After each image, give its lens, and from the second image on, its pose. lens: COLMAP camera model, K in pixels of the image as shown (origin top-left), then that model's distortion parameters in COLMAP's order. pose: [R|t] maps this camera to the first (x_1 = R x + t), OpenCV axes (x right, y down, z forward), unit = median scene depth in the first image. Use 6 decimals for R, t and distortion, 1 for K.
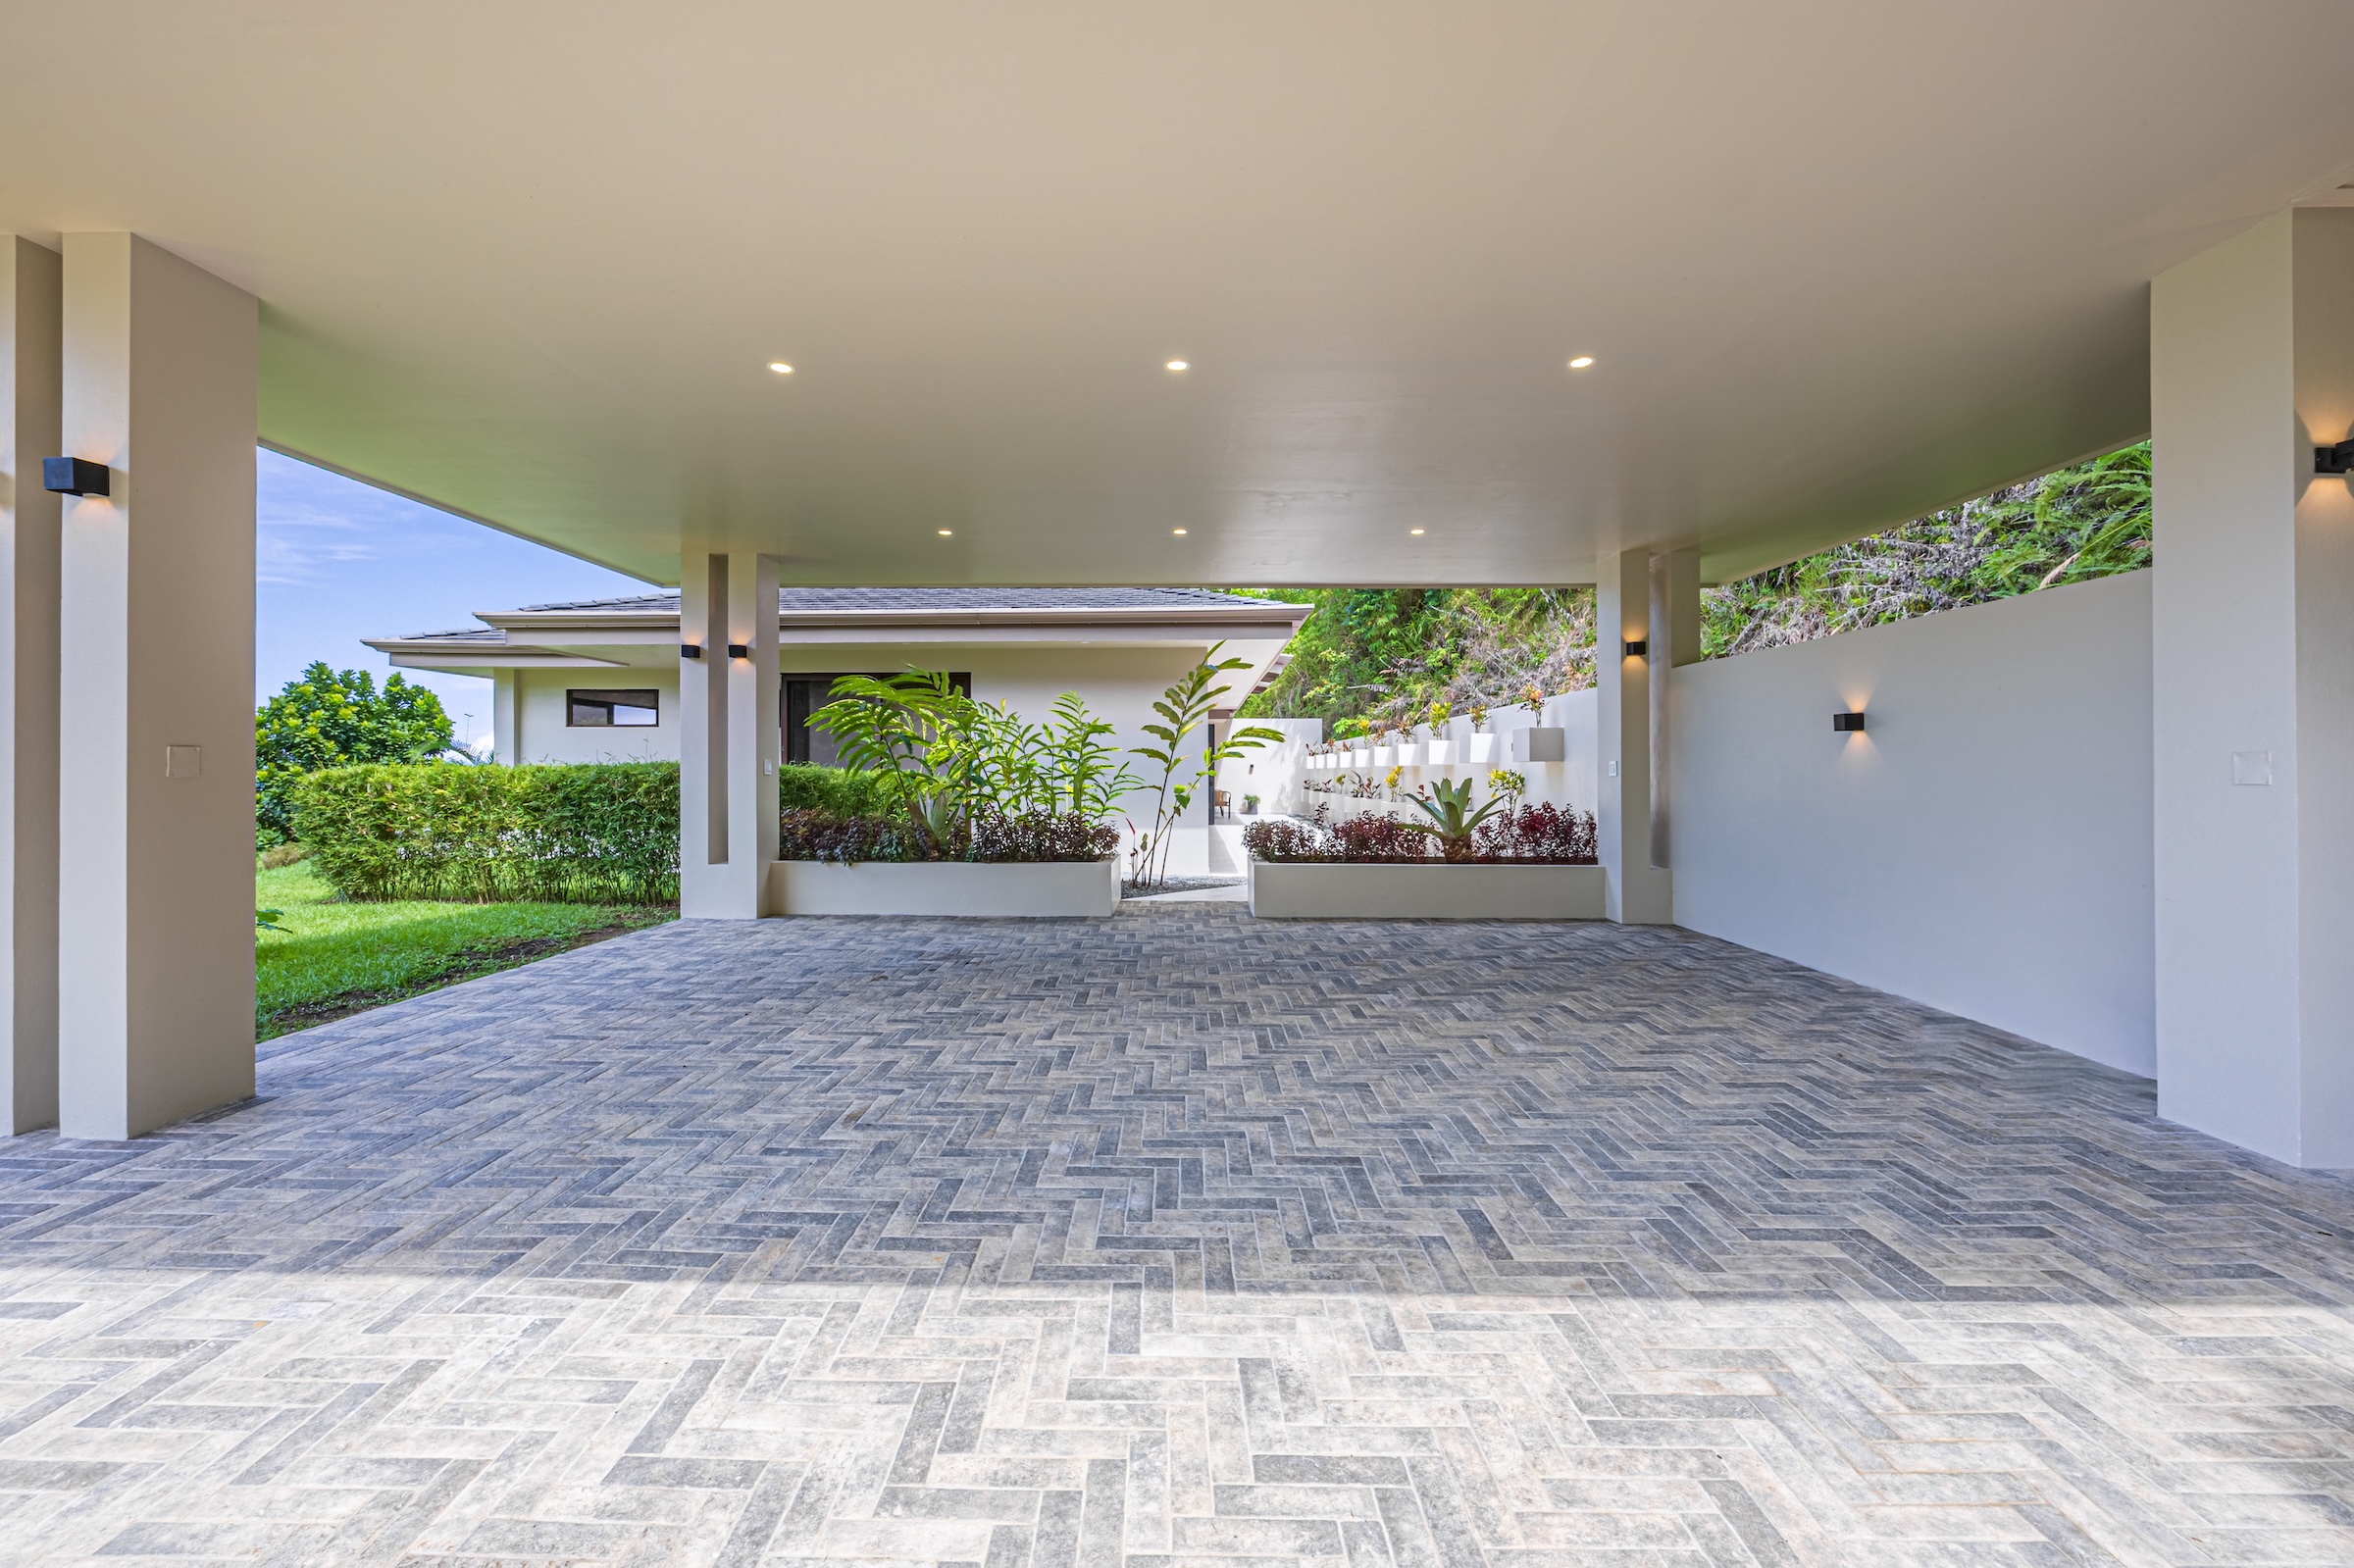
lens RADIAL K [[932.5, 0, 1175.5], [0, 932.5, 776.1], [0, 0, 1]] dist [-0.001869, -0.000243]
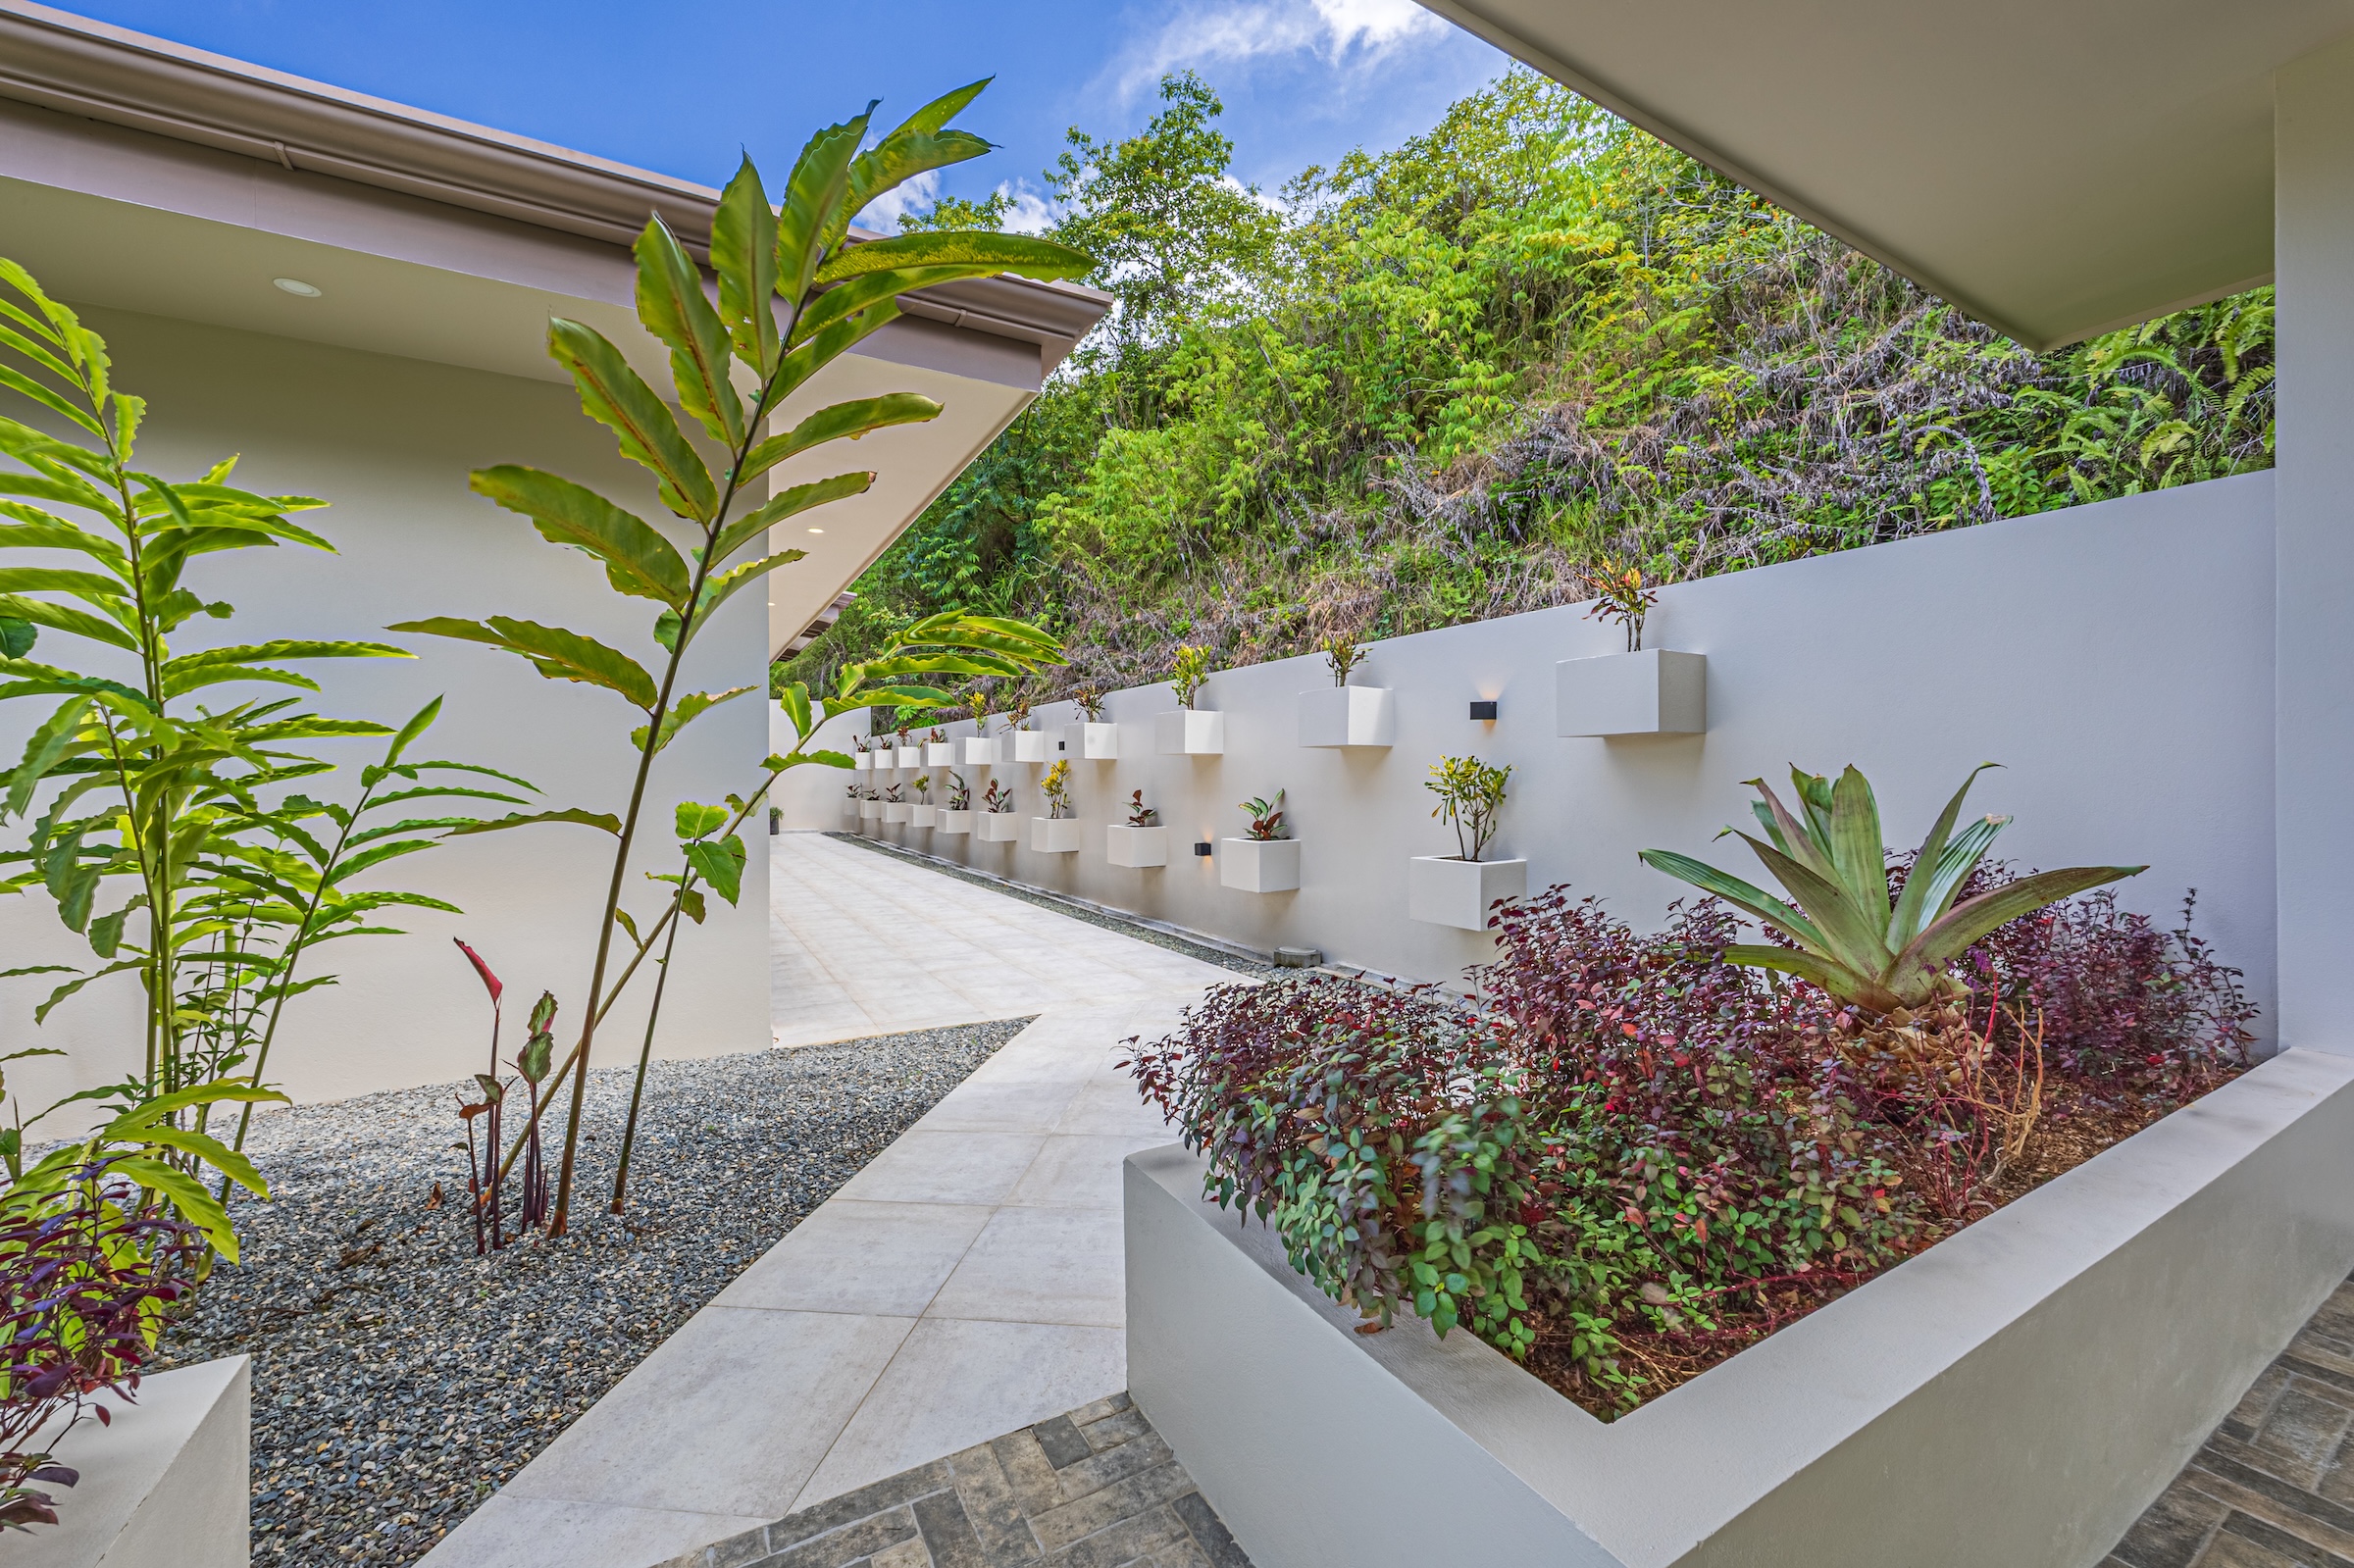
lens RADIAL K [[932.5, 0, 1173.8], [0, 932.5, 773.9], [0, 0, 1]] dist [-0.001869, -0.000243]
pose [[0.868660, -0.002085, 0.495404, -0.005448], [0.005198, 0.999974, -0.004905, 0.001612], [-0.495381, 0.006835, 0.868649, 0.408786]]
